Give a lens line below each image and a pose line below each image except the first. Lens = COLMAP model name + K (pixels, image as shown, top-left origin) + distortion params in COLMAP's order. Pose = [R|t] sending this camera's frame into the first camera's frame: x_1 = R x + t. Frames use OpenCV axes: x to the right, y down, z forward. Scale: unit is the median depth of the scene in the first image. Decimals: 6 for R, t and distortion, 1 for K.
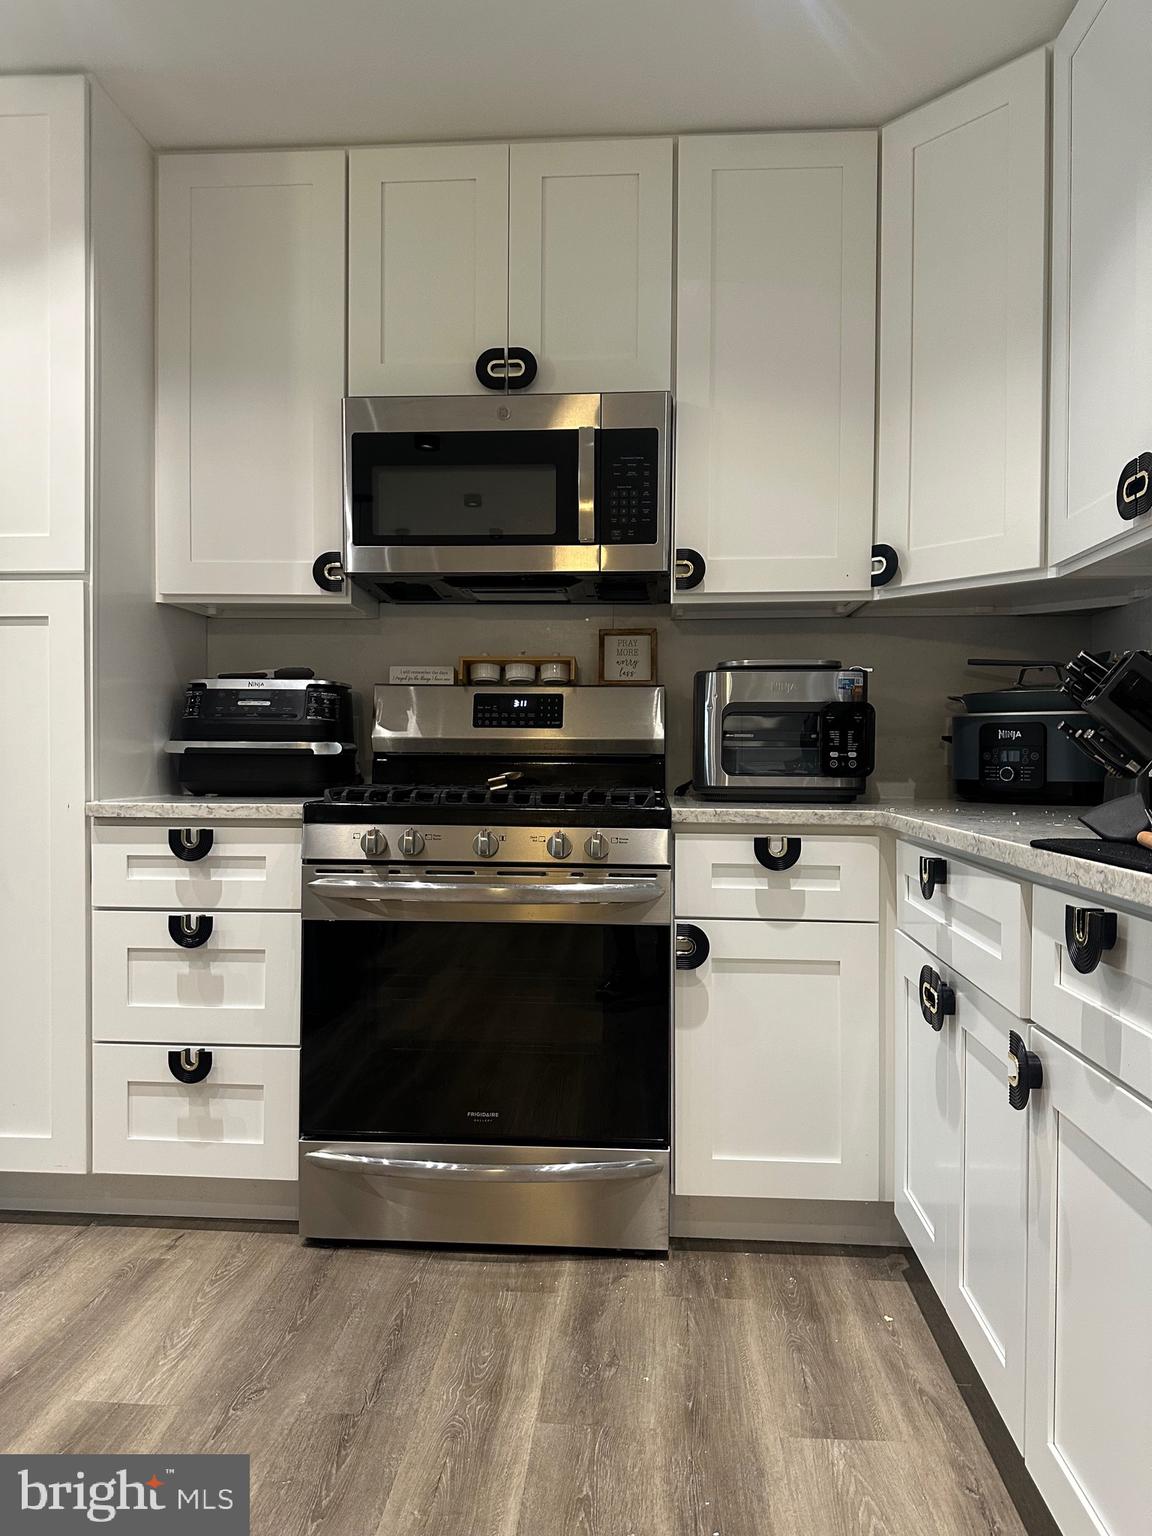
lens RADIAL K [[1118.0, 0, 576.0], [0, 1118.0, 768.0], [0, 0, 1]] dist [0.002757, 0.000634]
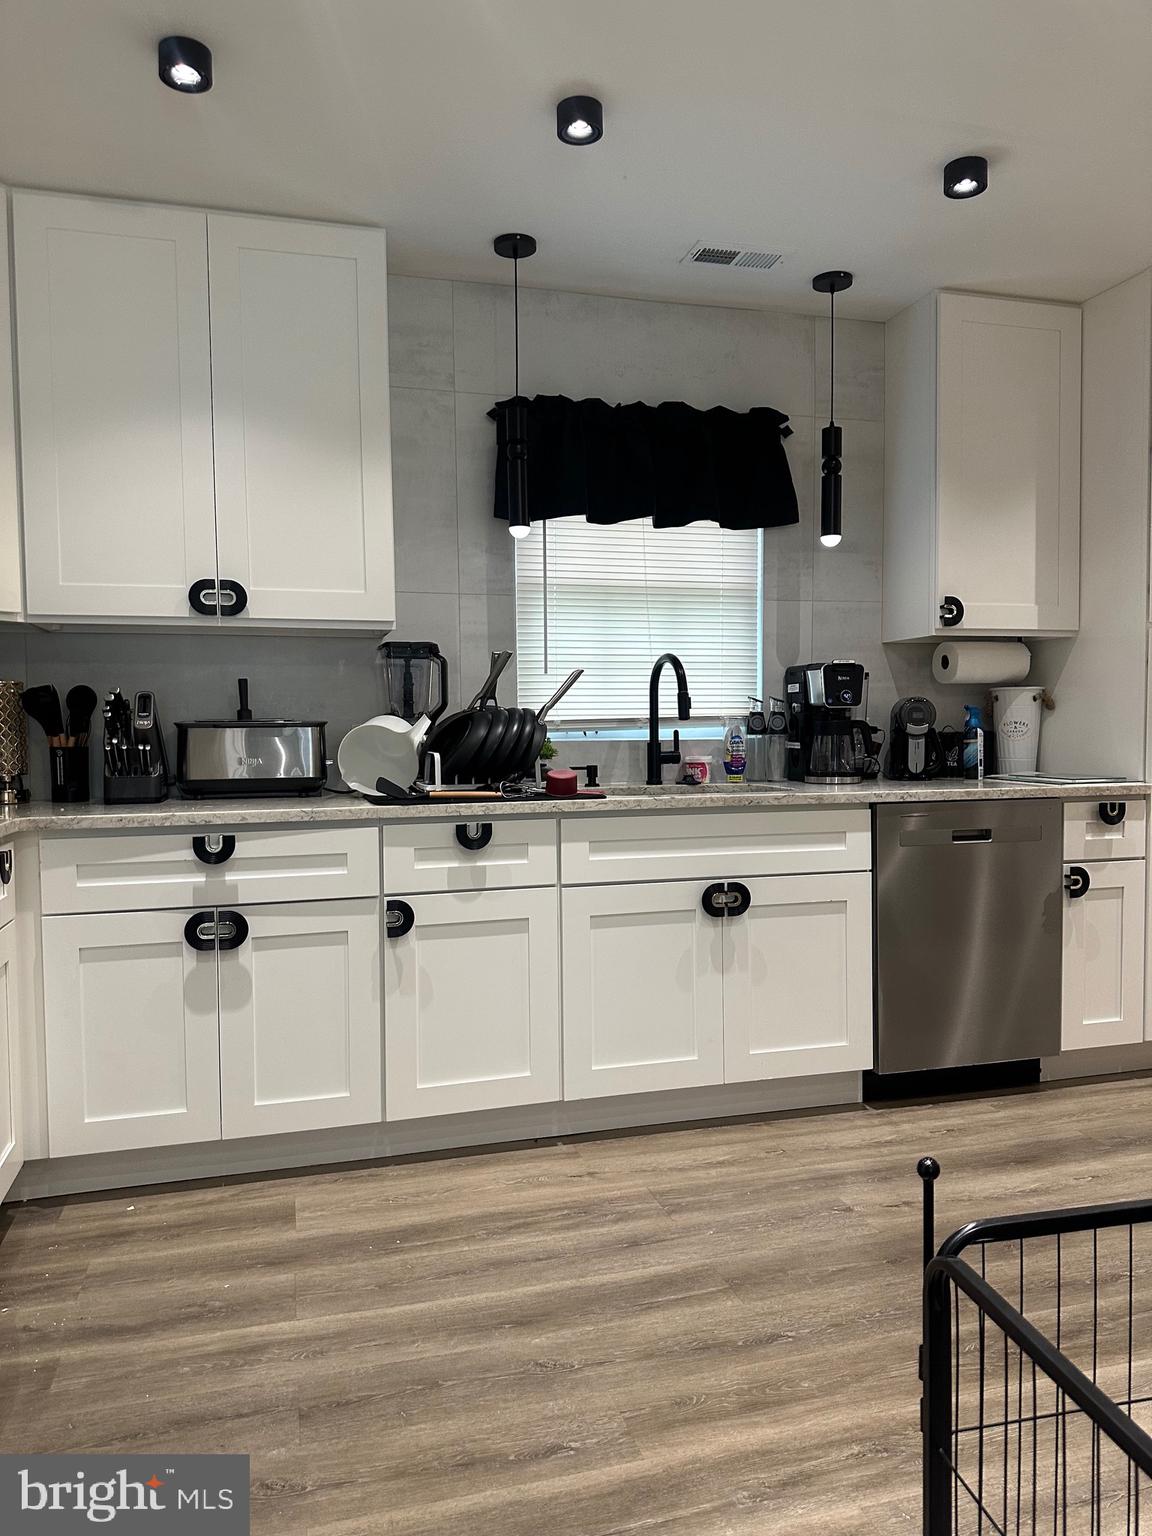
lens RADIAL K [[1118.0, 0, 576.0], [0, 1118.0, 768.0], [0, 0, 1]] dist [0.002757, 0.000634]
pose [[-0.361529, -0.035551, 0.931683, -1.209998], [0.009600, 0.999078, 0.041848, -0.073105], [-0.932311, 0.024074, -0.360855, 1.075948]]
